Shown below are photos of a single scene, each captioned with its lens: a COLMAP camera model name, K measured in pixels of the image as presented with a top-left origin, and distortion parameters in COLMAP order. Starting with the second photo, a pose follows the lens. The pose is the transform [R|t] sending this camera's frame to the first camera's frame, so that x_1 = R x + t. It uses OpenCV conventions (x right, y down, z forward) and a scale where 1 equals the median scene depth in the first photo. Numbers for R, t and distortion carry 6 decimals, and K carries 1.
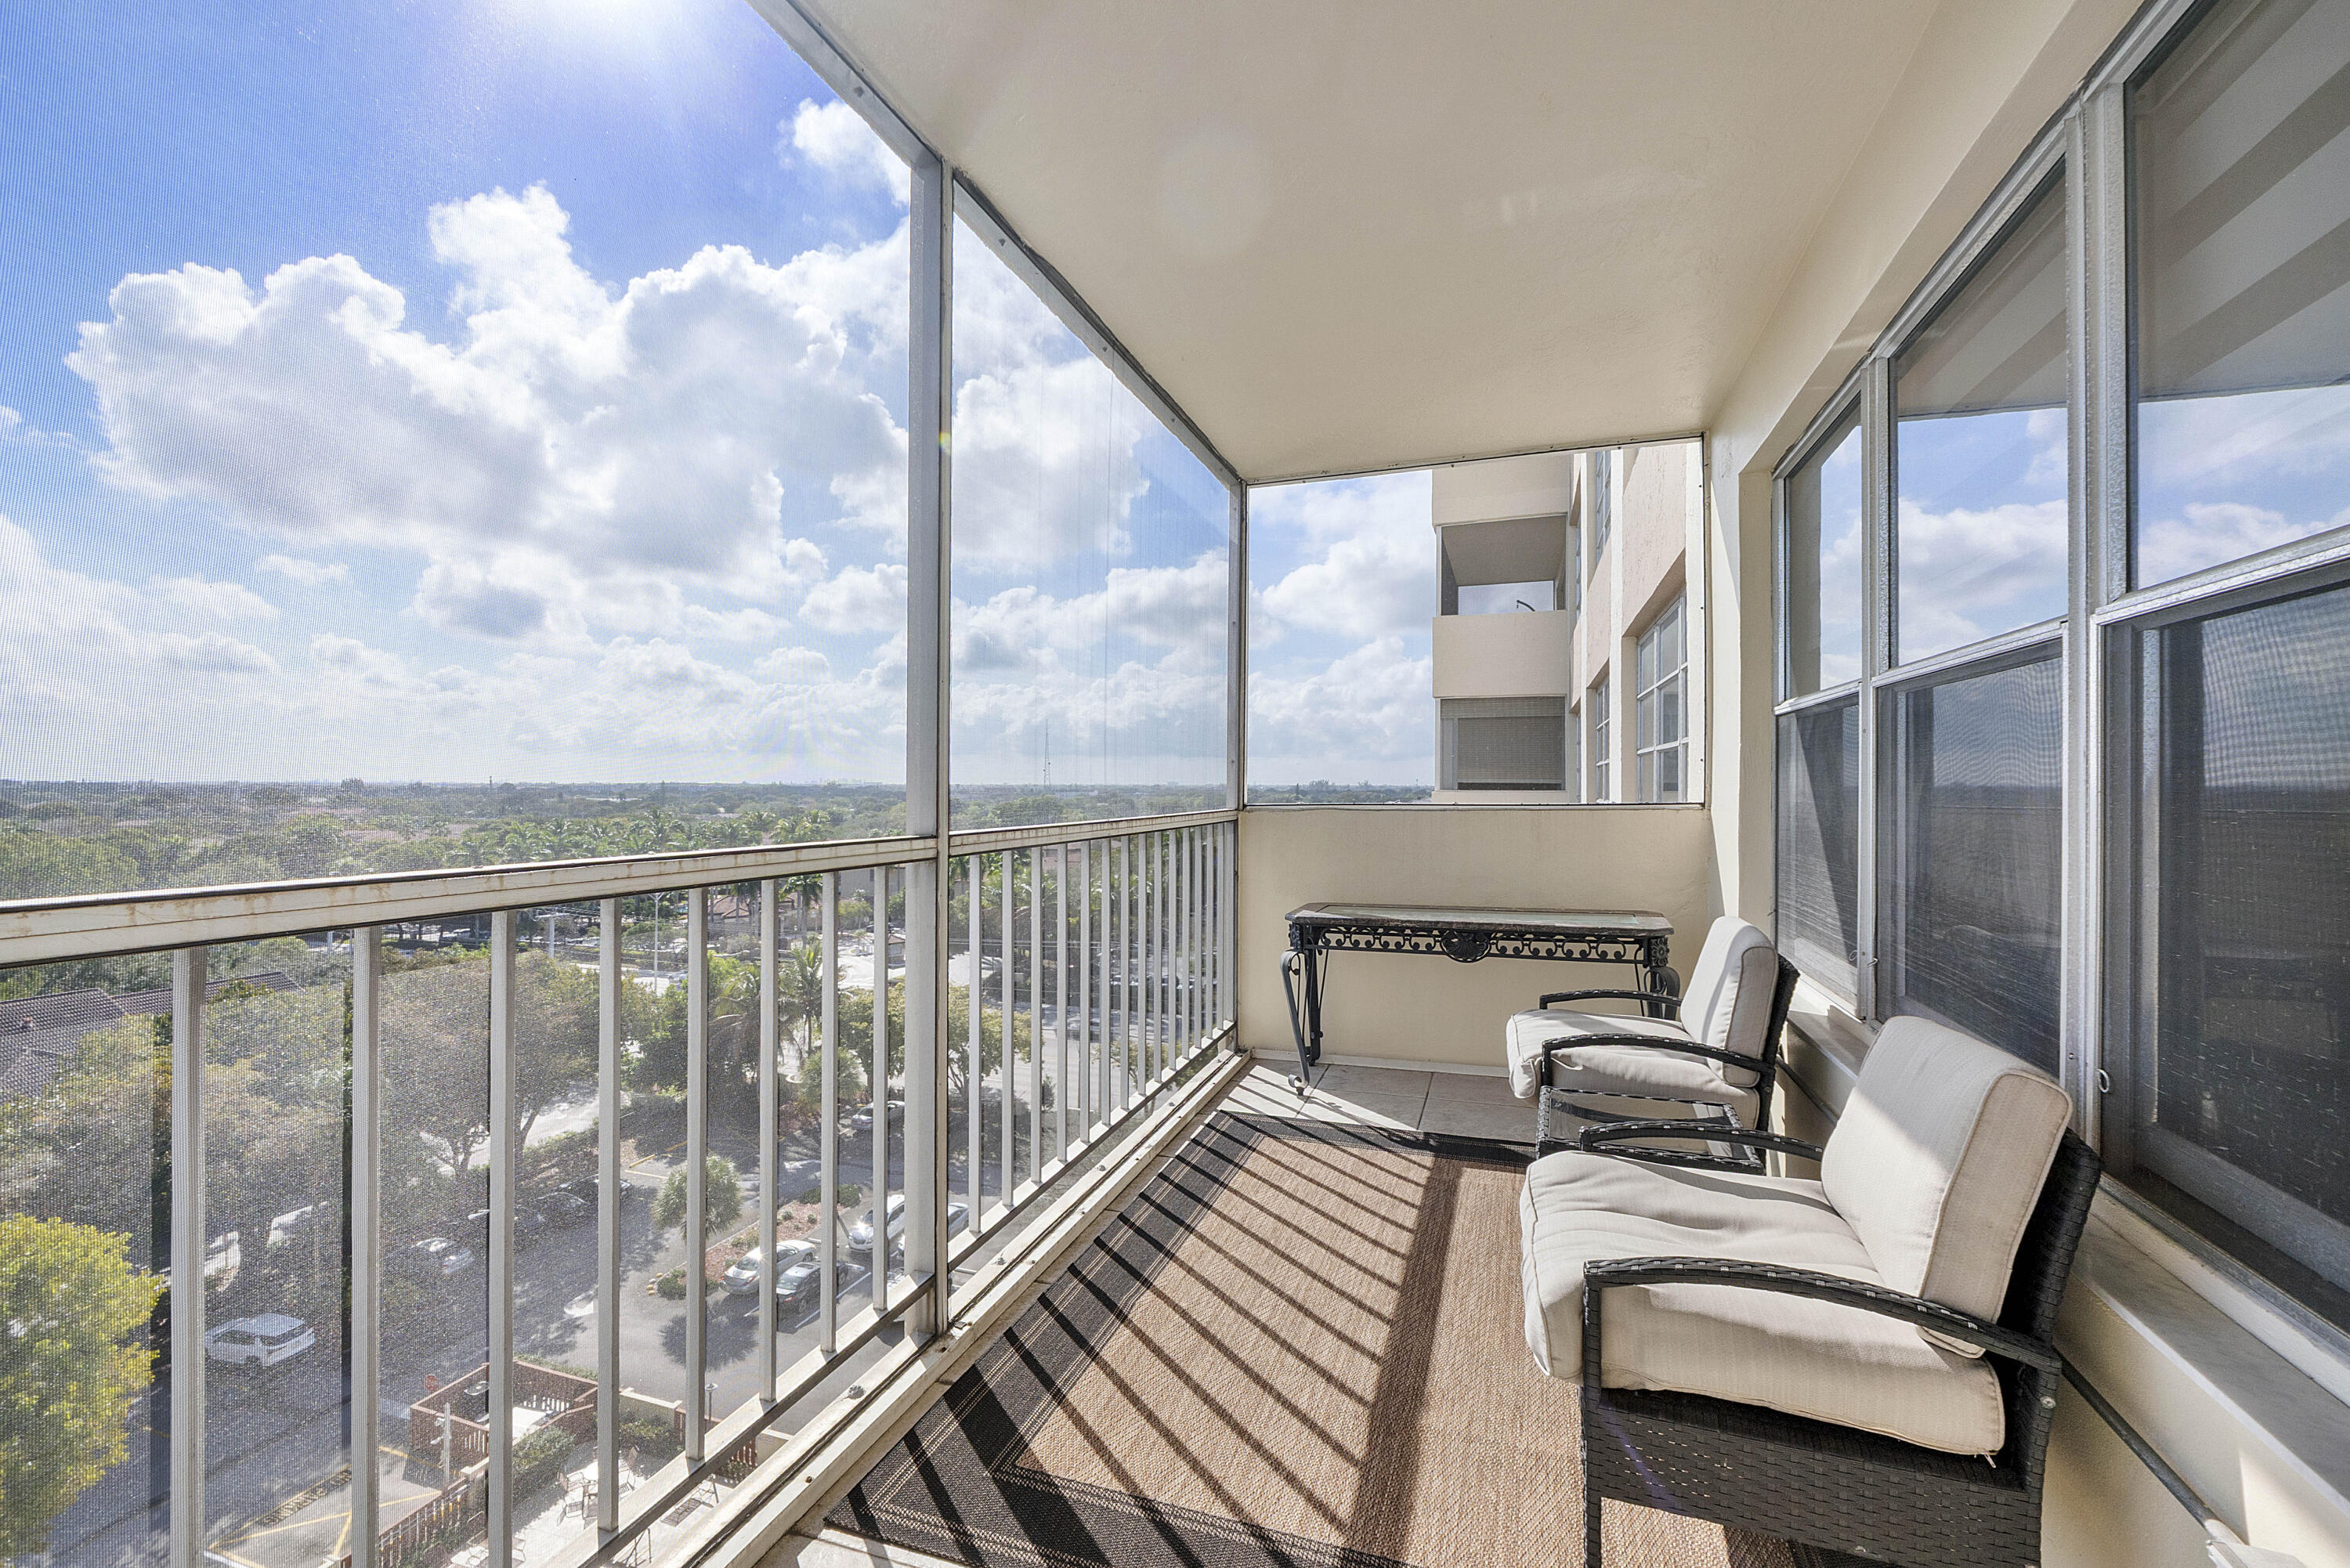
lens RADIAL K [[999.4, 0, 1174.4], [0, 999.4, 780.2], [0, 0, 1]] dist [0.000644, 0.000039]
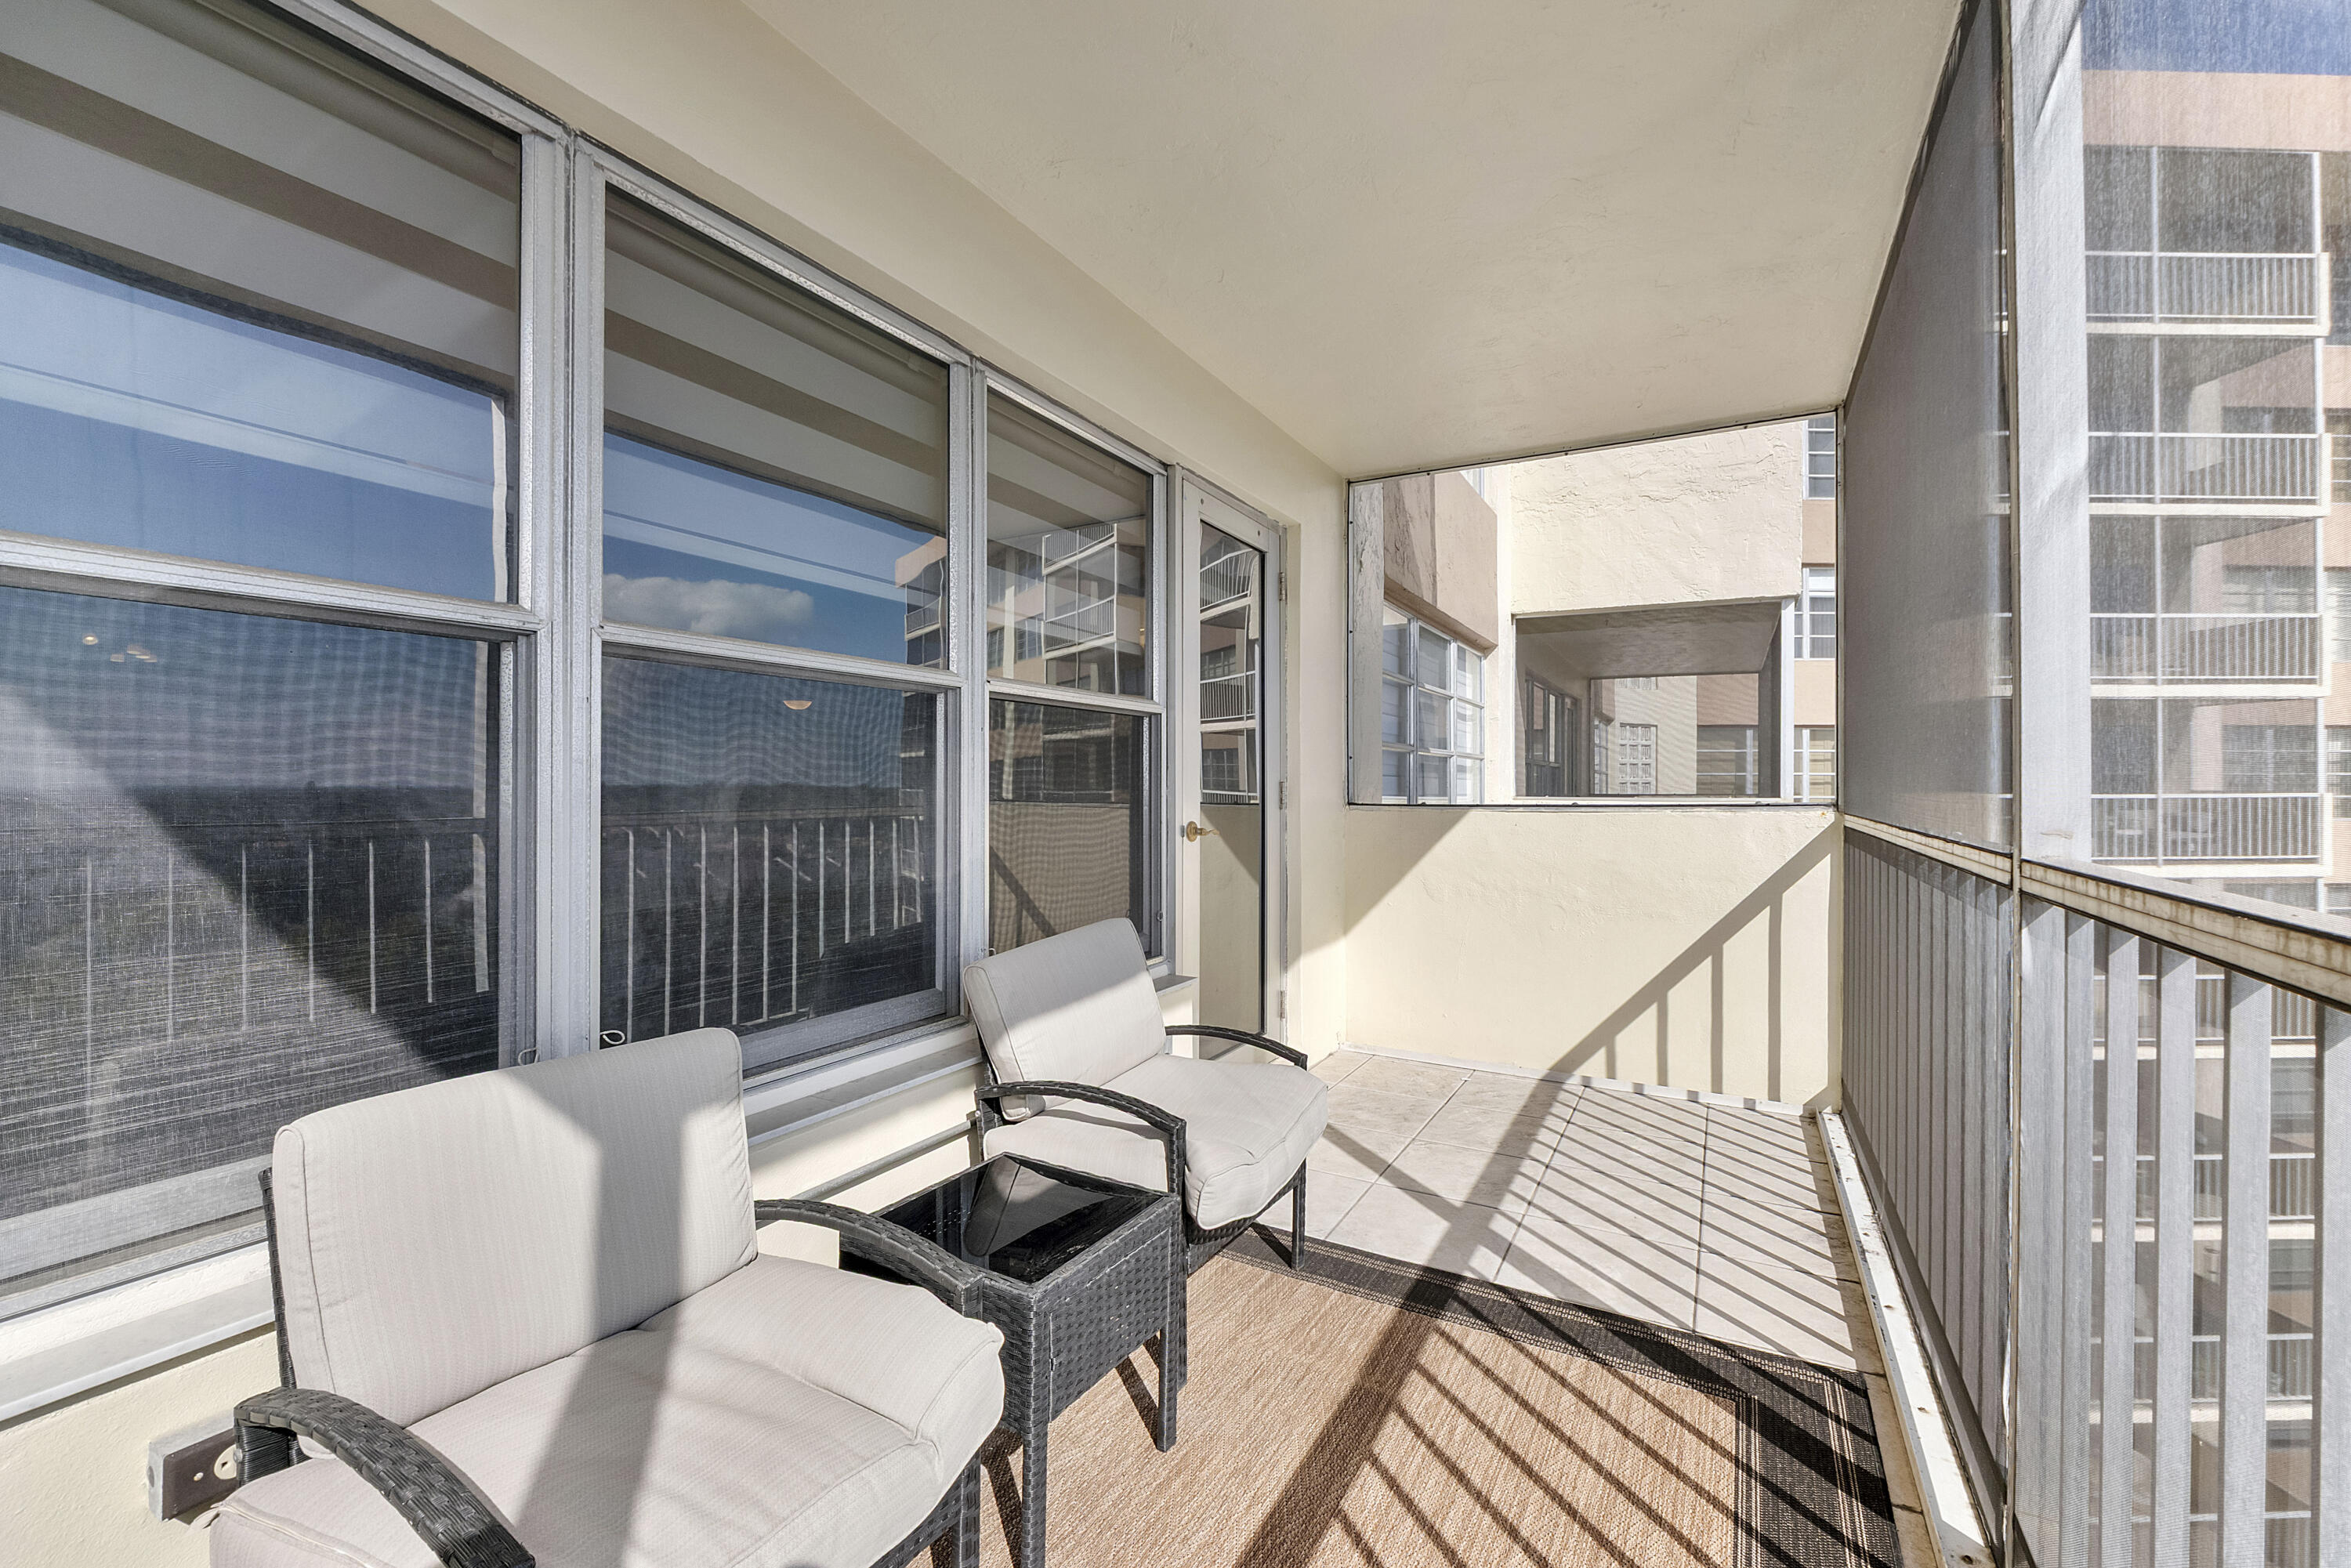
lens RADIAL K [[999.9, 0, 1174.3], [0, 999.9, 782.4], [0, 0, 1]] dist [0.000644, 0.000039]
pose [[-0.984835, -0.000354, 0.173493, 0.245268], [-0.000134, 0.999999, 0.001278, 0.000024], [-0.173493, 0.001235, -0.984834, 2.080438]]
